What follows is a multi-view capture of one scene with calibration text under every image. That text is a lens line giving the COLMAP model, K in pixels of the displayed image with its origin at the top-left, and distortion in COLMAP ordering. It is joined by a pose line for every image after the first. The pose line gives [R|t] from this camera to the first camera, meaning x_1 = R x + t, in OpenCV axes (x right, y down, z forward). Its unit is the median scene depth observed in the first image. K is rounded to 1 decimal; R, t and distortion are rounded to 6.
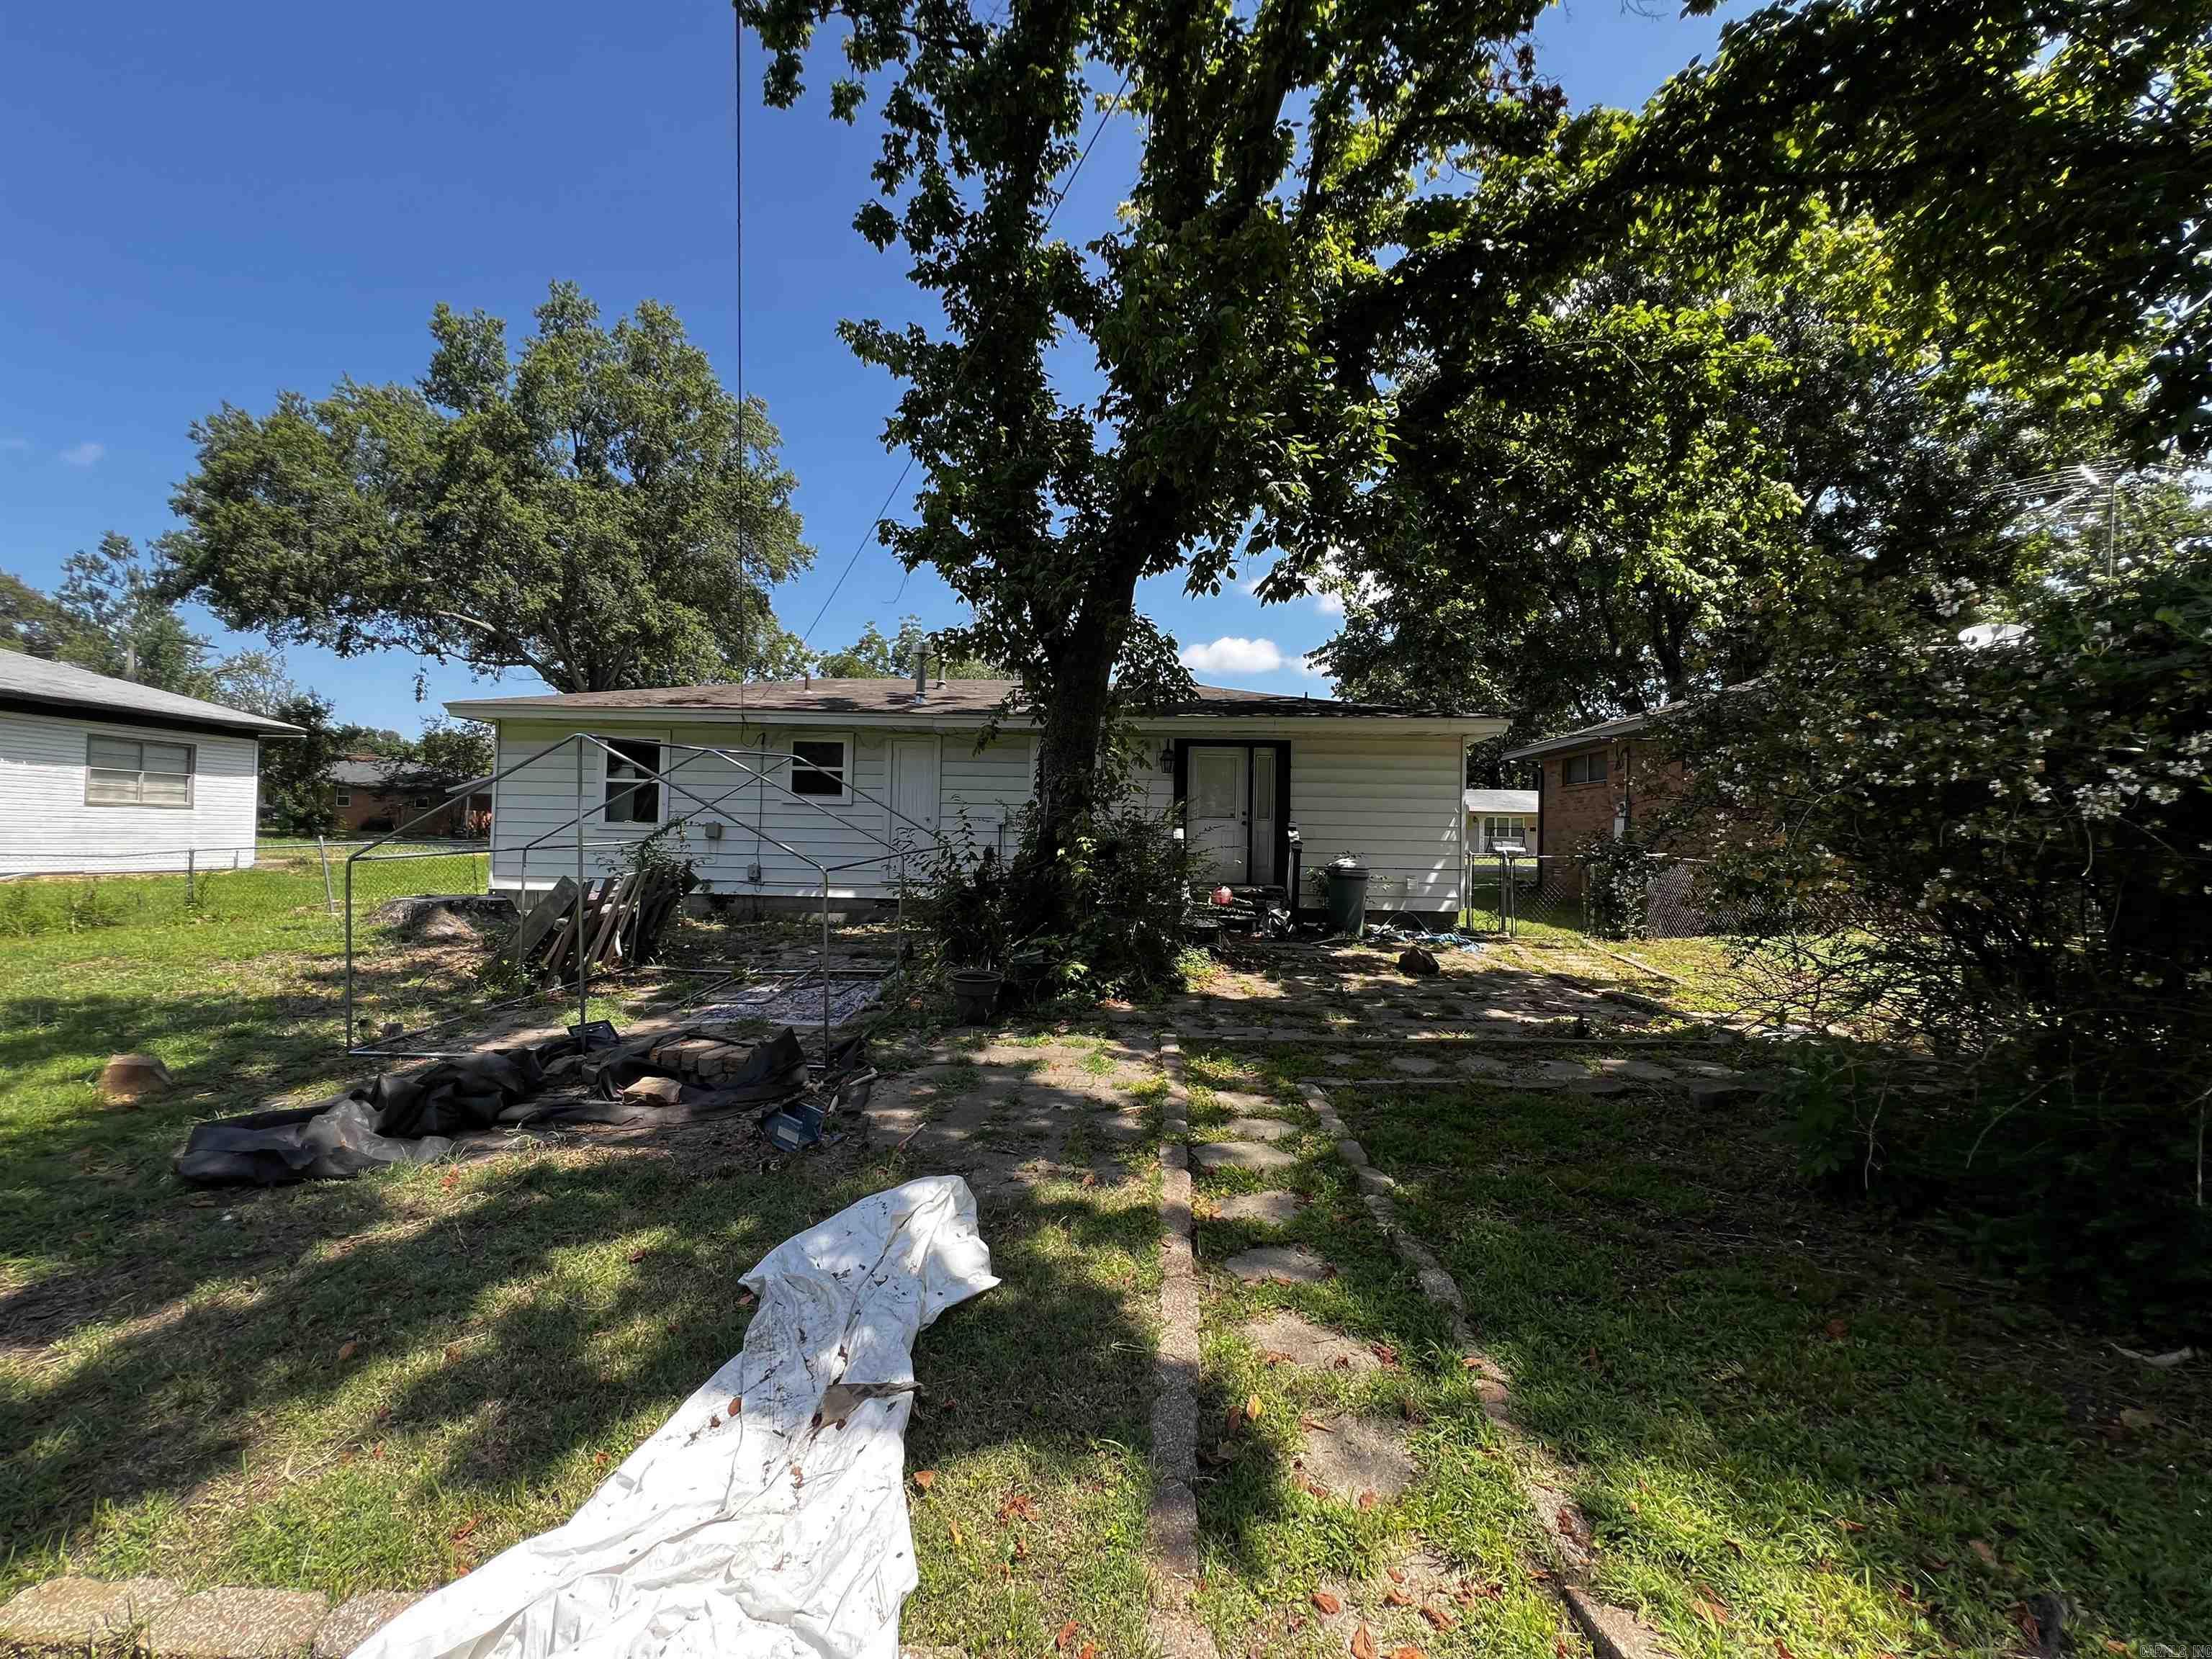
lens RADIAL K [[894.1, 0, 1109.7], [0, 894.1, 825.4], [0, 0, 1]] dist [-0.003274, 0.000658]
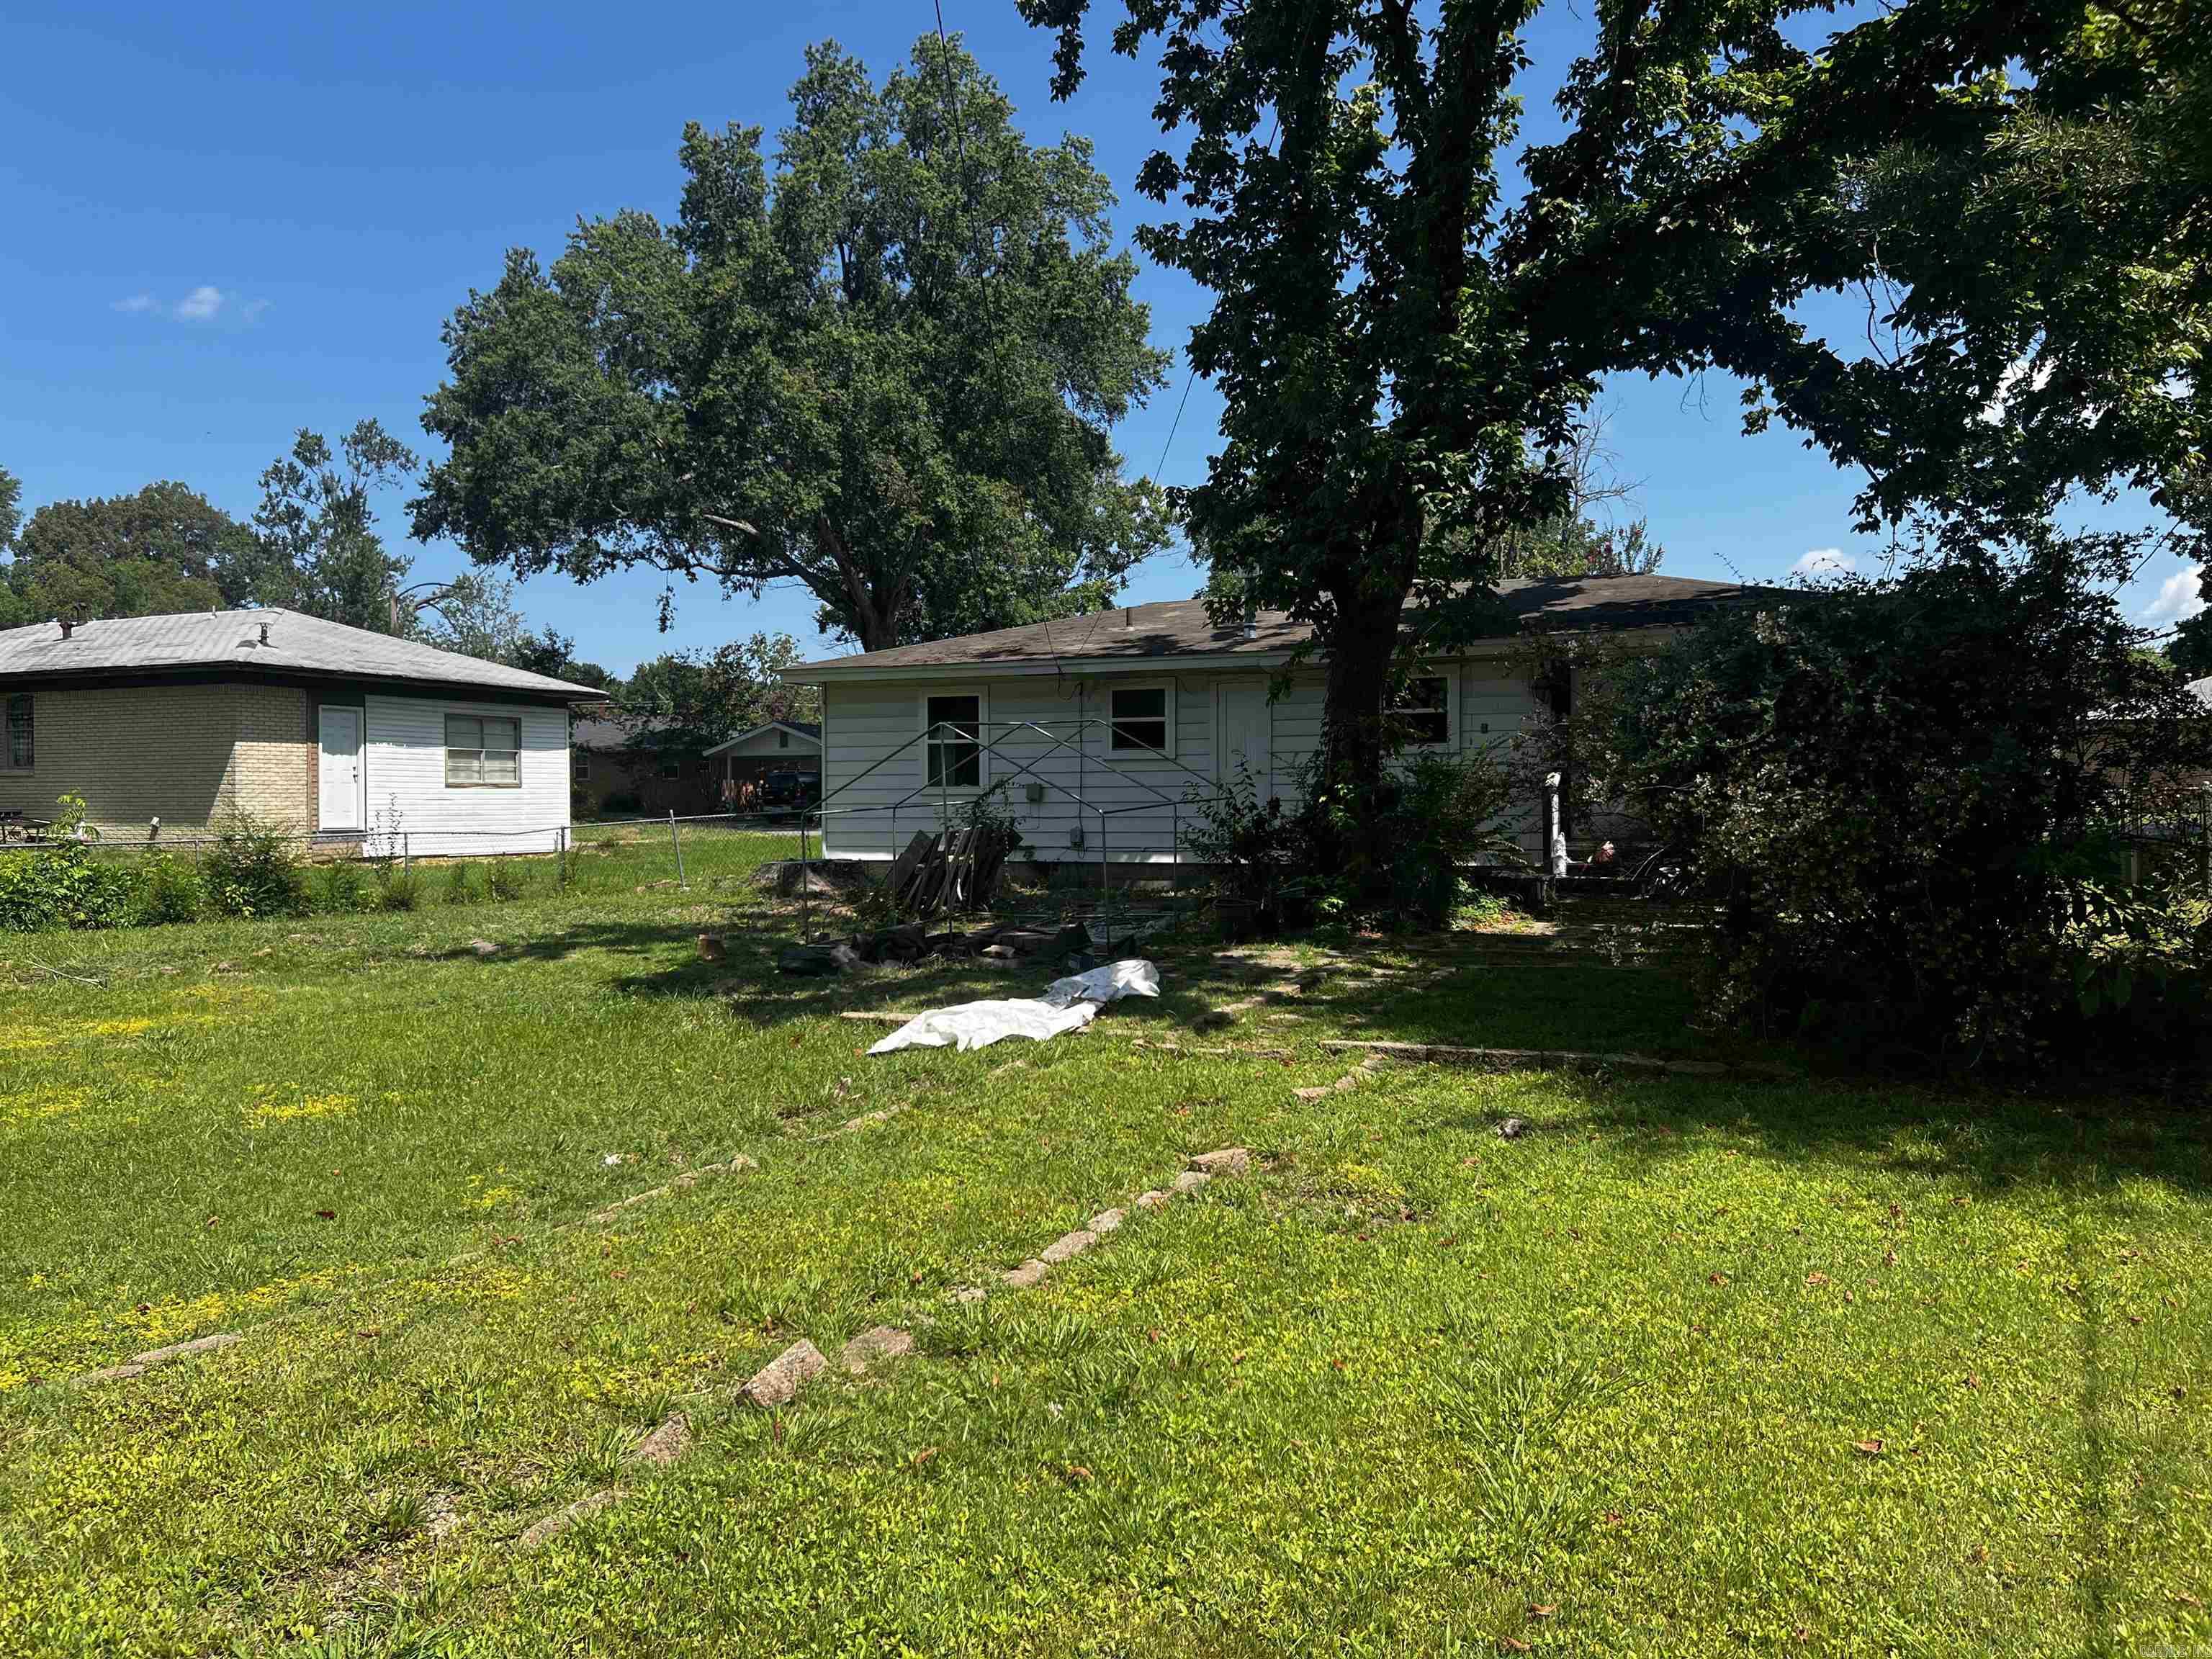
lens RADIAL K [[1678.4, 0, 1107.1], [0, 1678.4, 821.8], [0, 0, 1]] dist [0.049557, -0.051980]
pose [[0.928532, -0.024226, -0.370461, 0.262004], [0.033816, 0.999240, 0.019414, 0.005208], [0.369709, -0.030554, 0.928645, -0.569696]]
